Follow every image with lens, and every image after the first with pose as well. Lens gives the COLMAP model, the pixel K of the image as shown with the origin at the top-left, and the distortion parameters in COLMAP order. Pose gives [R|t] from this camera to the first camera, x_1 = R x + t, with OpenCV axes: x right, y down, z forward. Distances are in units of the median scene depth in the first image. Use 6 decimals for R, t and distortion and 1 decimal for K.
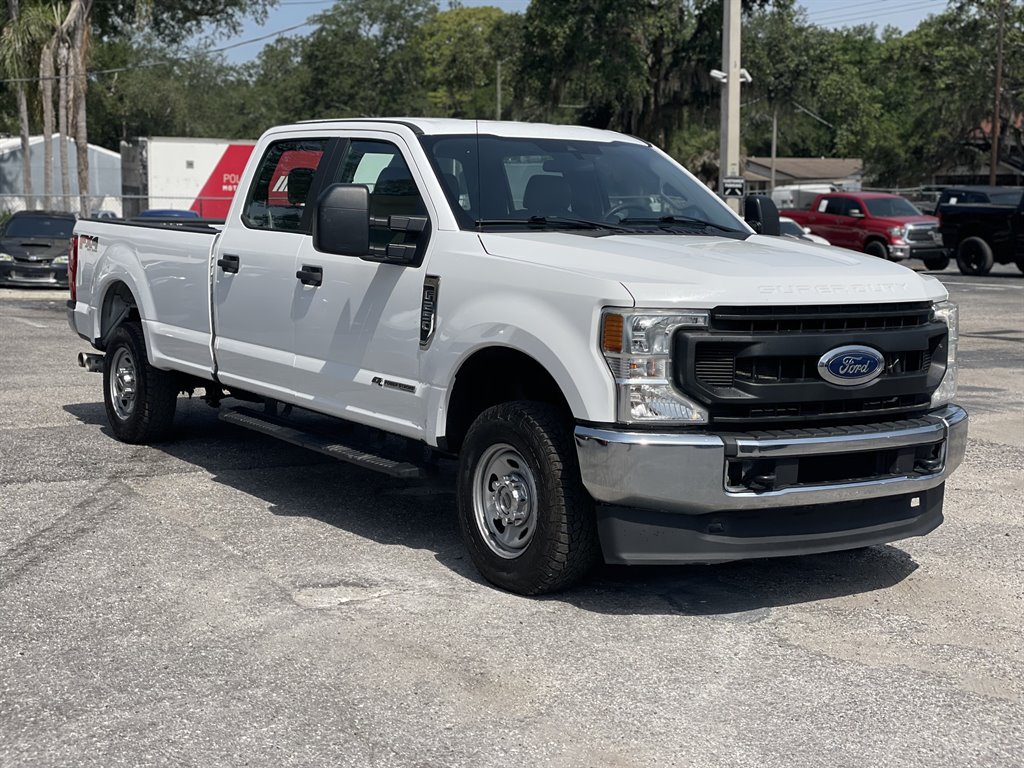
lens RADIAL K [[1528.0, 0, 509.2], [0, 1528.0, 366.5], [0, 0, 1]] dist [0.213797, -0.662888]
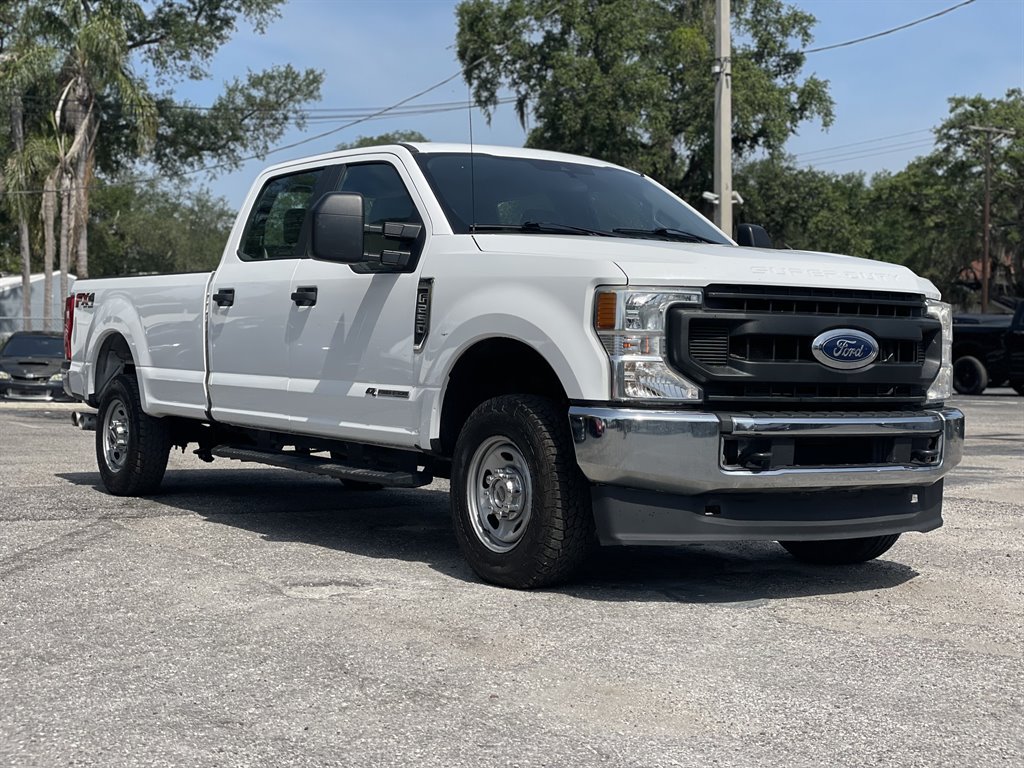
lens RADIAL K [[1528.0, 0, 509.2], [0, 1528.0, 366.5], [0, 0, 1]] dist [0.213797, -0.662888]
pose [[0.999995, -0.002299, 0.002179, 0.000283], [0.002496, 0.995430, -0.095464, 0.015464], [-0.001949, 0.095469, 0.995430, 0.001197]]
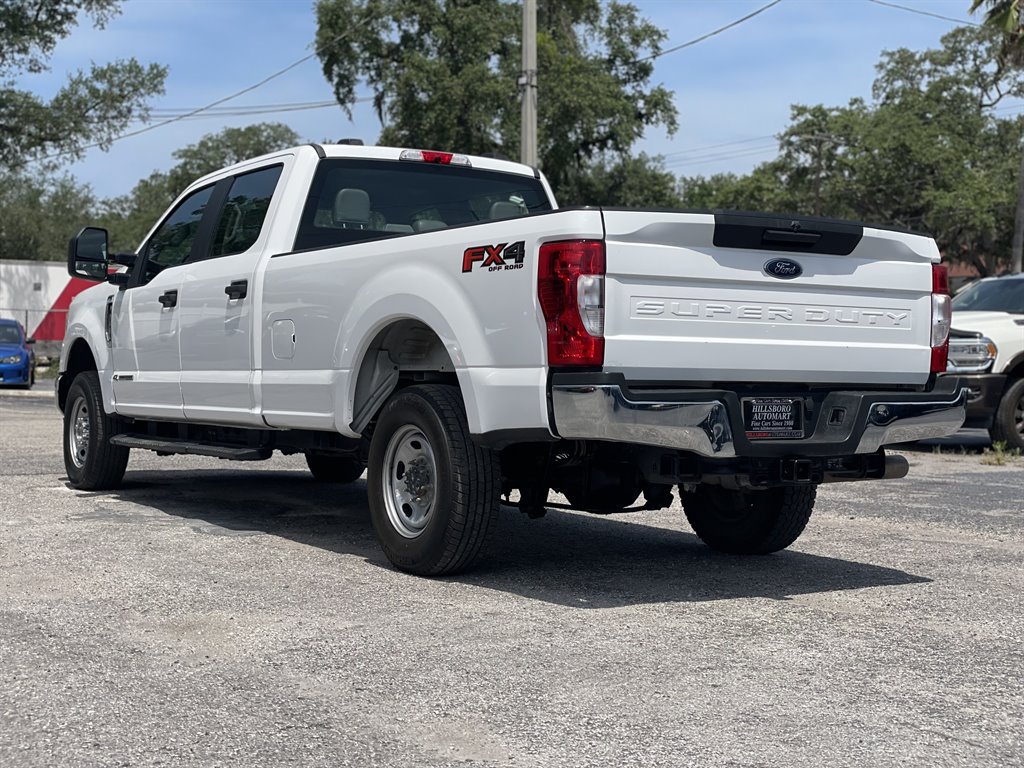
lens RADIAL K [[1527.8, 0, 521.2], [0, 1527.8, 352.3], [0, 0, 1]] dist [0.219722, -0.764059]
pose [[0.996543, 0.009610, 0.082518, 0.041216], [-0.001322, 0.994996, -0.099910, 0.020606], [-0.083066, 0.099455, 0.991569, -0.047536]]
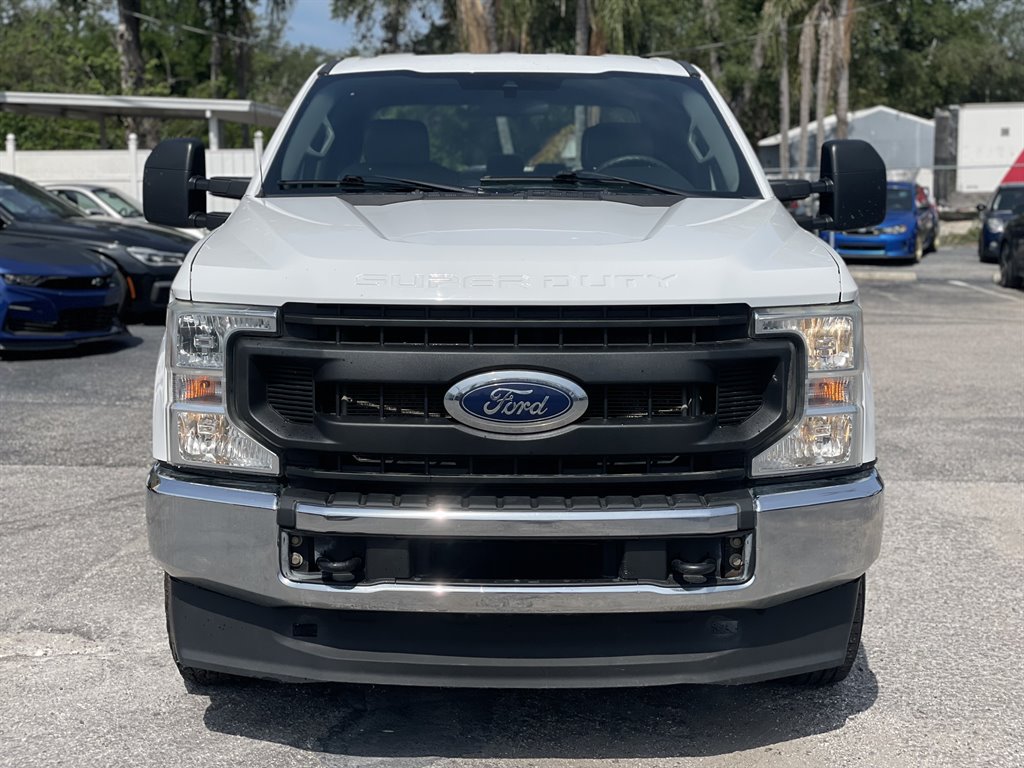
lens RADIAL K [[1528.0, 0, 509.2], [0, 1528.0, 366.5], [0, 0, 1]] dist [0.213797, -0.662888]
pose [[0.842877, 0.051294, -0.535655, 0.081821], [-0.042462, 0.998682, 0.028818, -0.004926], [0.536428, -0.001545, 0.843945, 0.068525]]
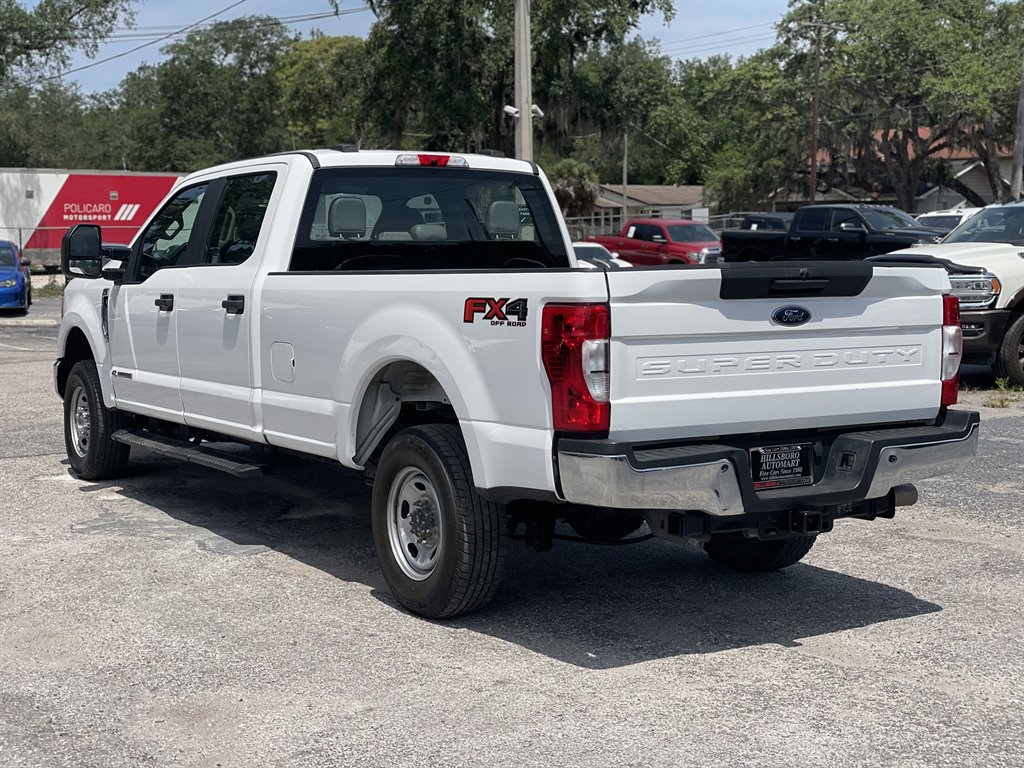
lens RADIAL K [[1528.0, 0, 509.2], [0, 1528.0, 366.5], [0, 0, 1]] dist [0.213797, -0.662888]
pose [[0.996959, -0.015066, 0.076456, 0.040796], [0.016357, 0.999733, -0.016297, 0.004377], [-0.076190, 0.017498, 0.996940, -0.046141]]
